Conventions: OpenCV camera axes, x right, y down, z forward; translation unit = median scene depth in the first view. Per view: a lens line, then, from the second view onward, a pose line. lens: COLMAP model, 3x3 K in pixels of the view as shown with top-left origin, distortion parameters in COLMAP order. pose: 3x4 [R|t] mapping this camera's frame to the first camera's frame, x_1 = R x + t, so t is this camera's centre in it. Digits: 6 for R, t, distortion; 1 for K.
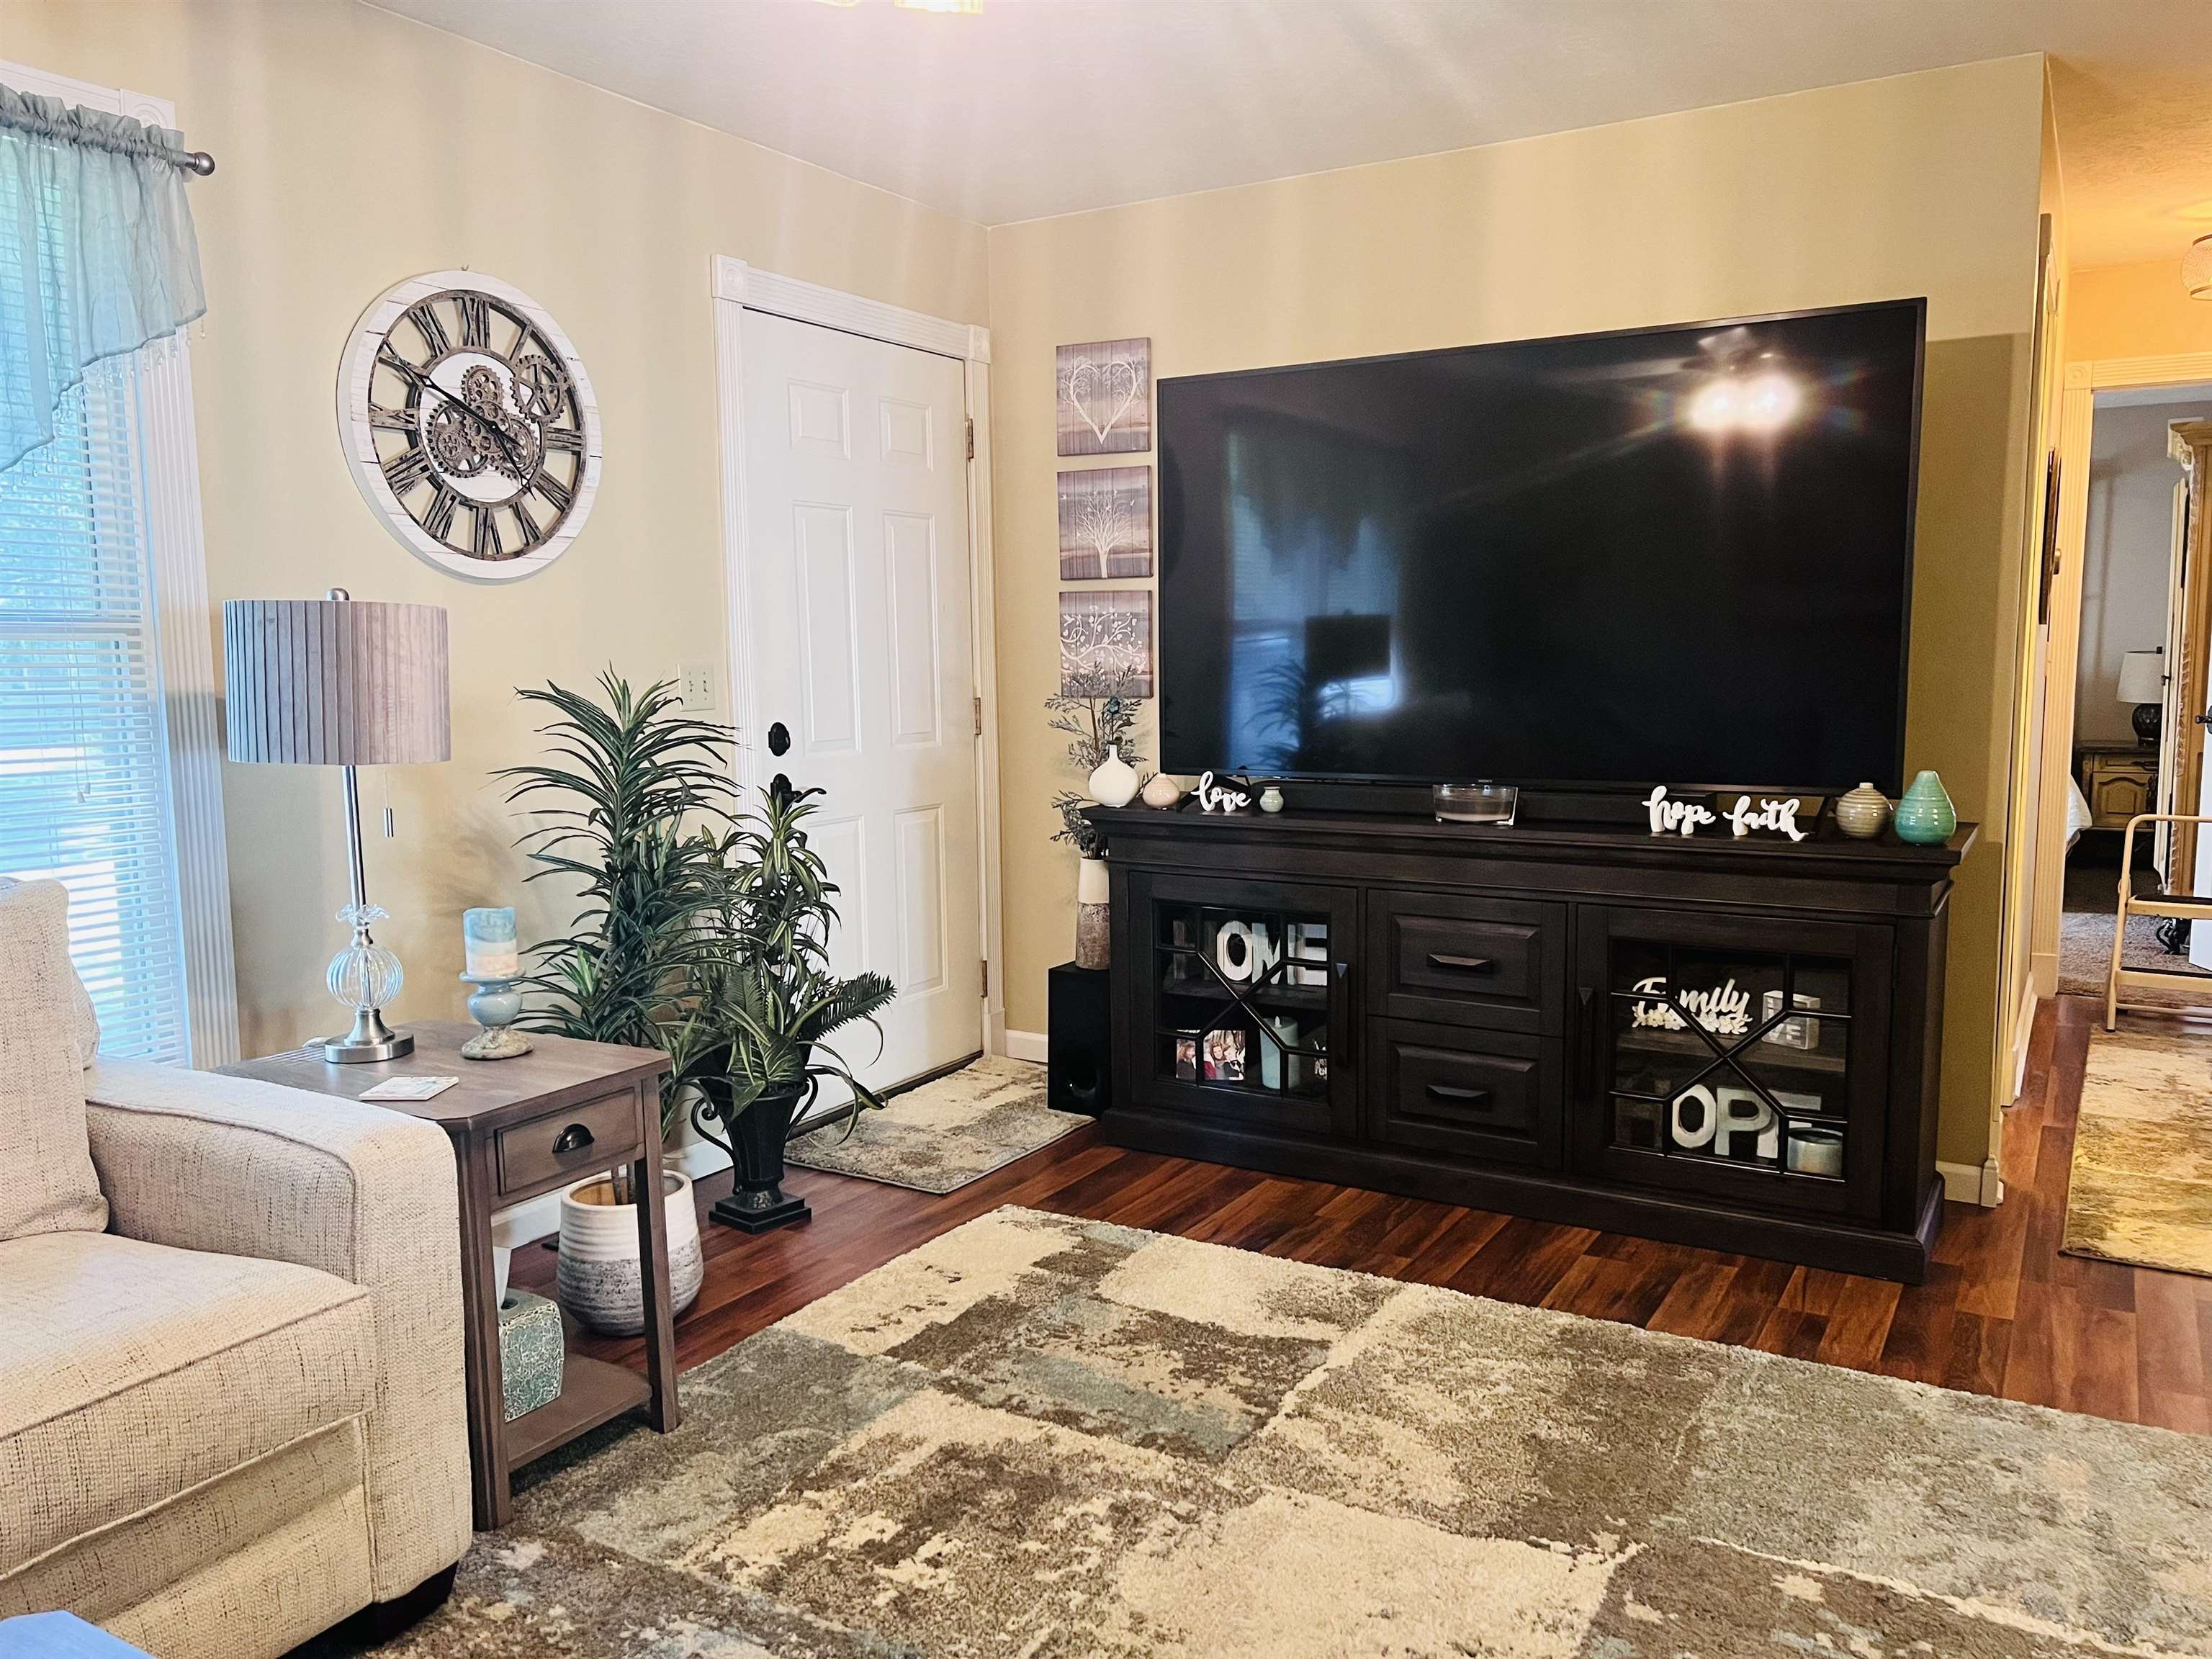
lens RADIAL K [[1659.8, 0, 1106.0], [0, 1659.8, 829.5], [0, 0, 1]] dist [0.078374, -0.124797]
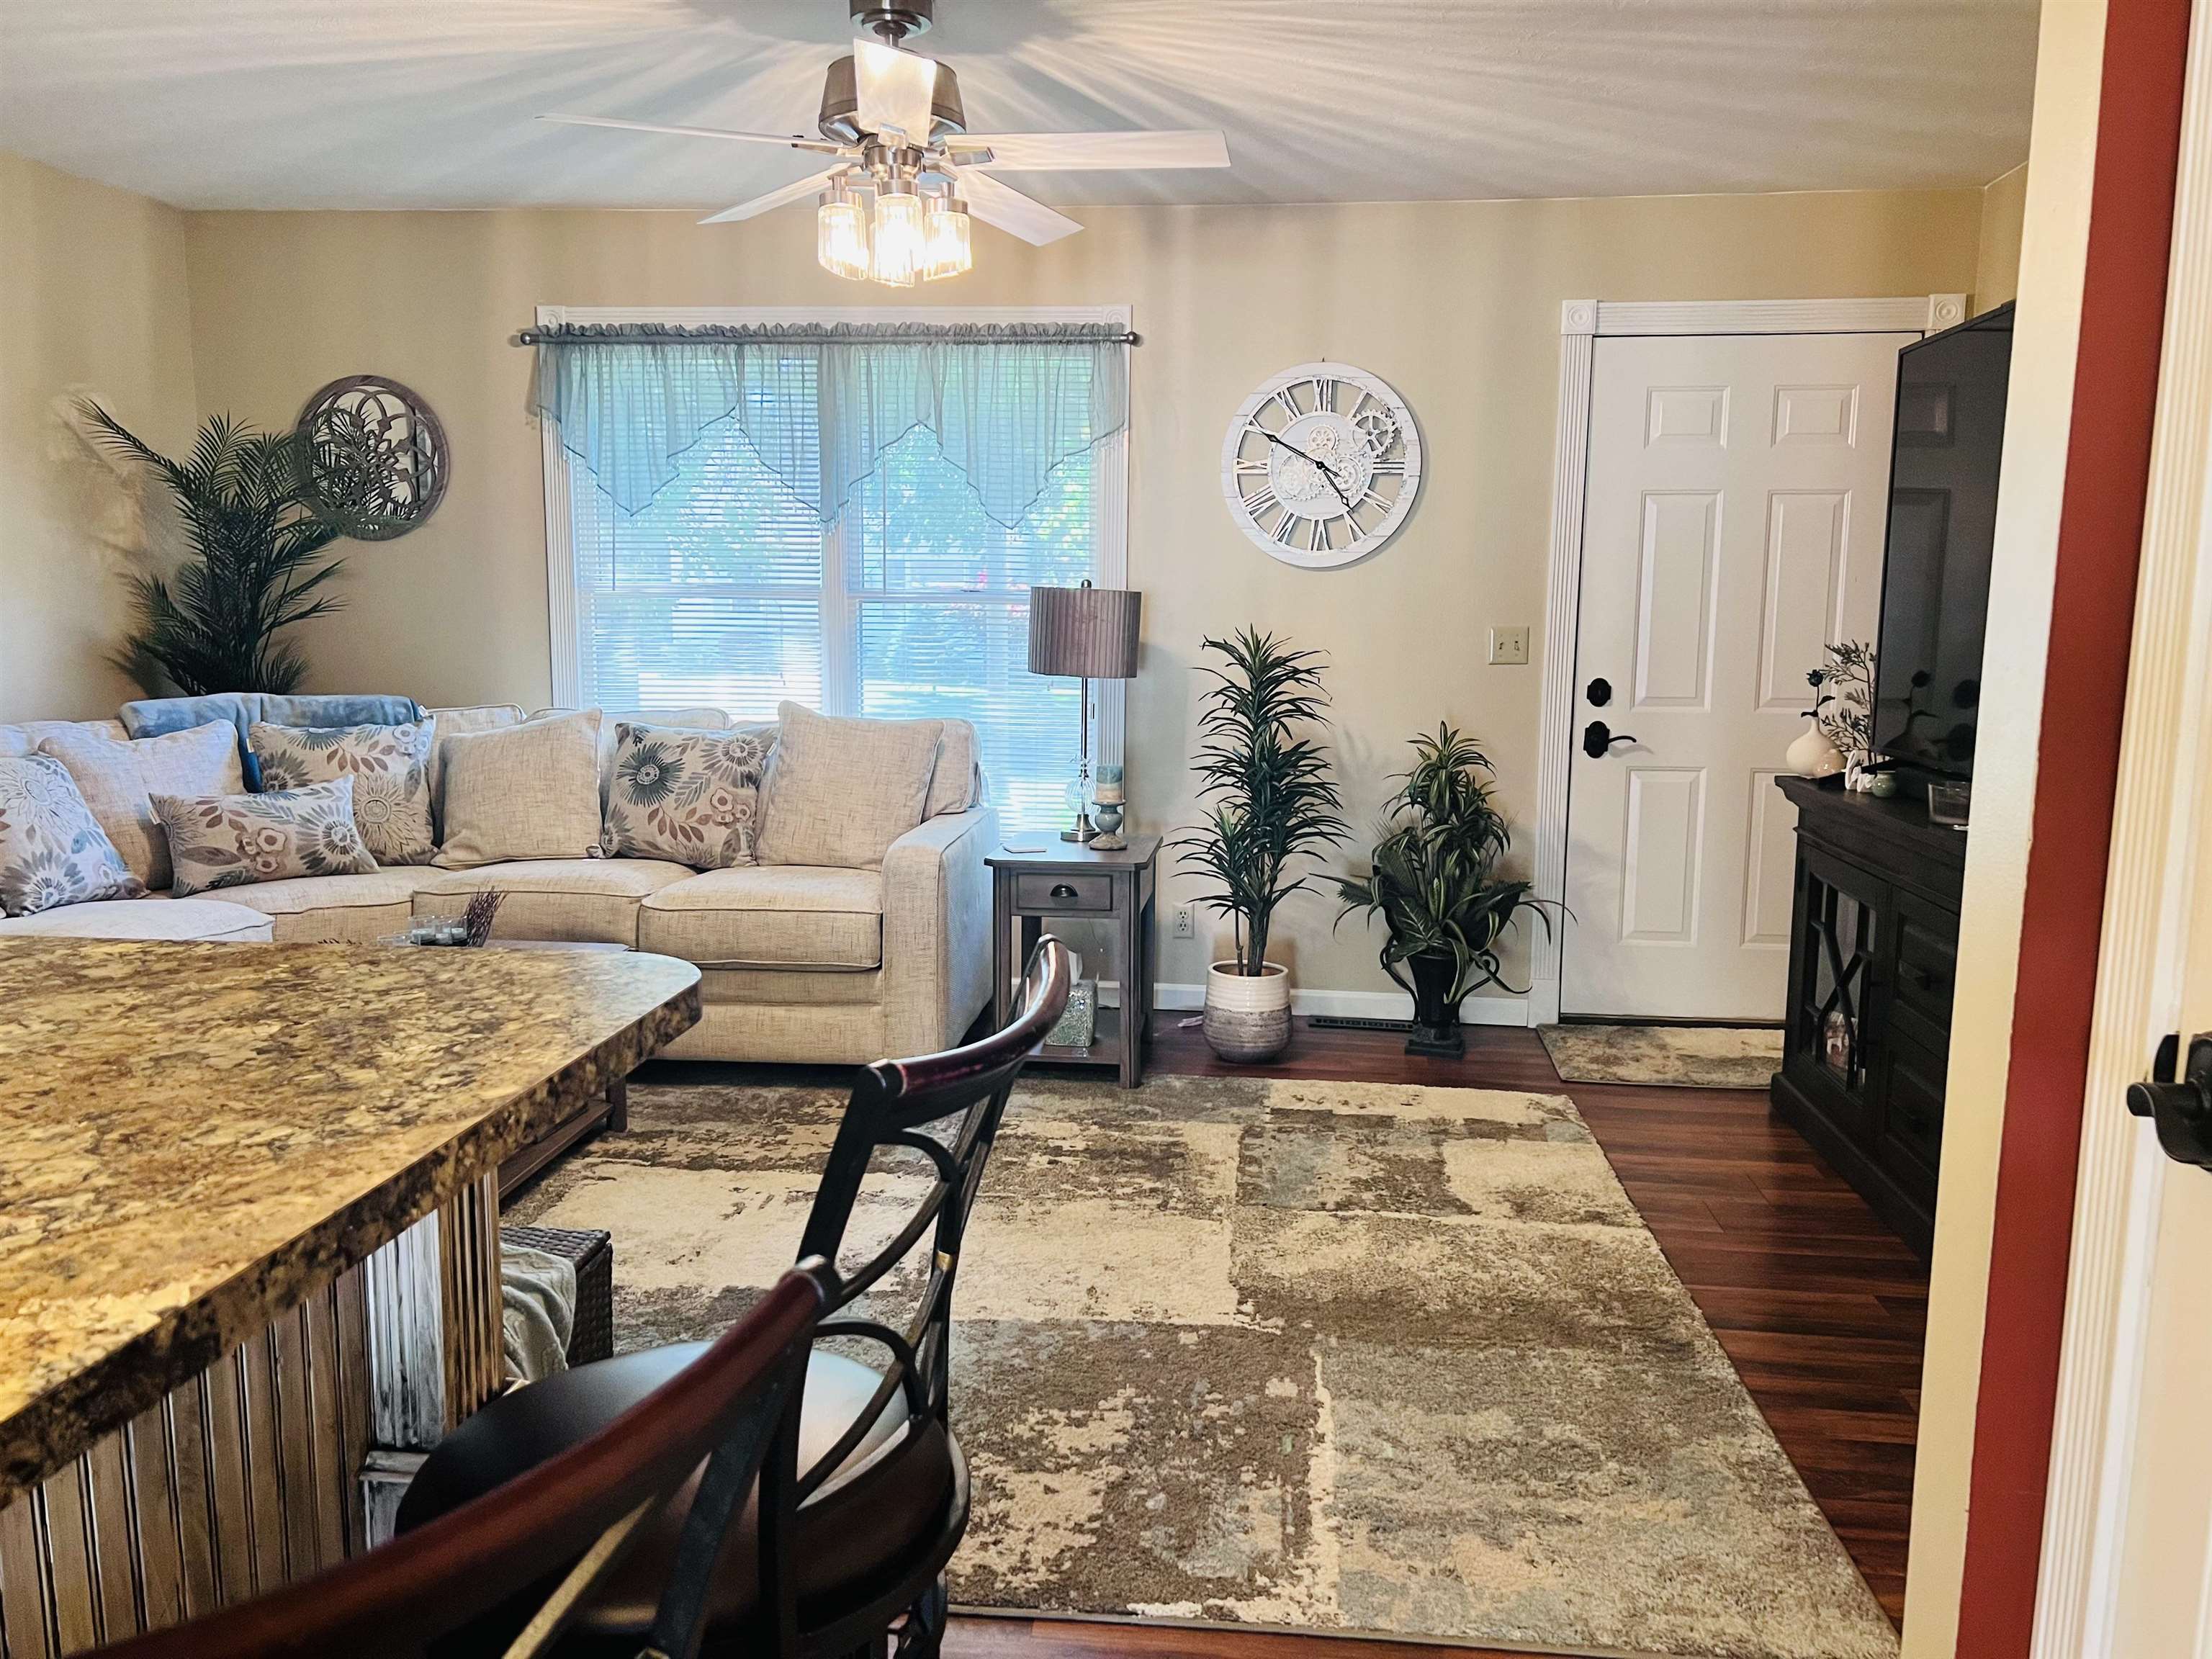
lens RADIAL K [[1651.5, 0, 1106.0], [0, 1651.5, 829.5], [0, 0, 1]] dist [0.094579, -0.118092]
pose [[0.400925, 0.132677, -0.906453, 1.121336], [-0.114055, 0.988988, 0.094311, -0.043832], [0.908983, 0.065574, 0.411642, 0.280211]]
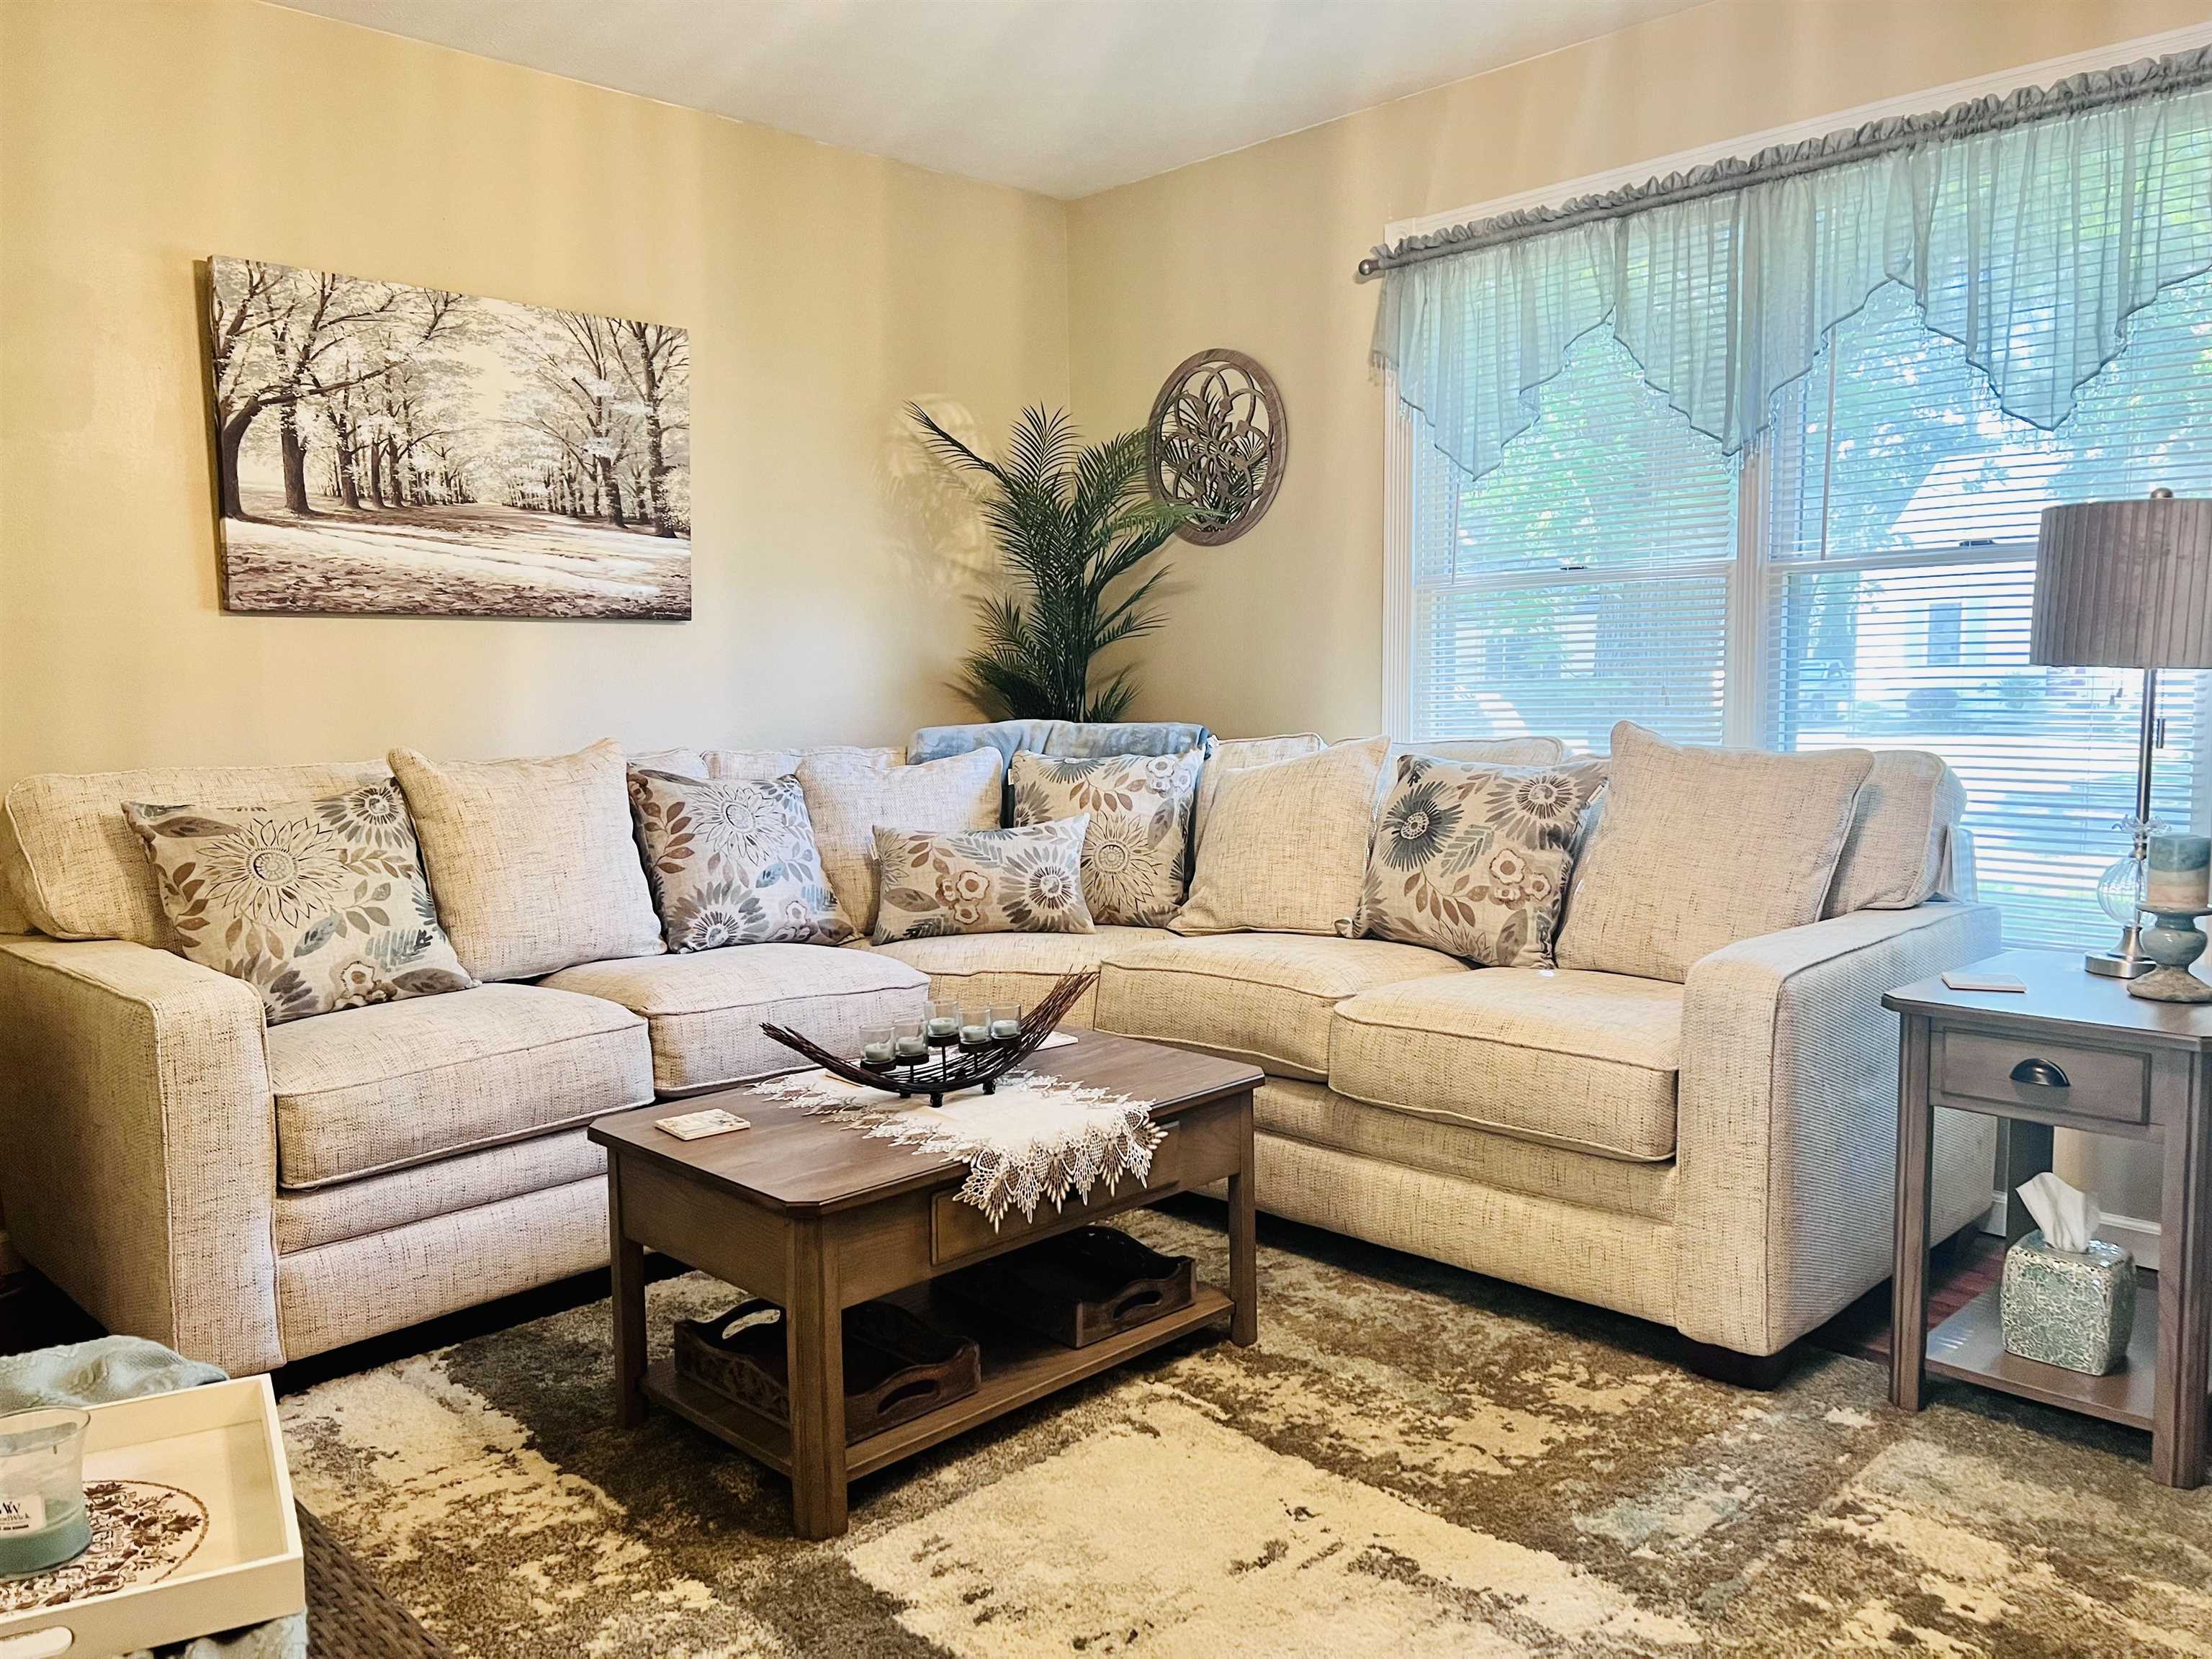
lens RADIAL K [[1651.5, 0, 1106.0], [0, 1651.5, 829.5], [0, 0, 1]] dist [0.094579, -0.118092]
pose [[-0.275570, 0.099173, -0.956152, 0.610172], [-0.089871, 0.987650, 0.128341, -0.018029], [0.957071, 0.121297, -0.263253, 0.648787]]
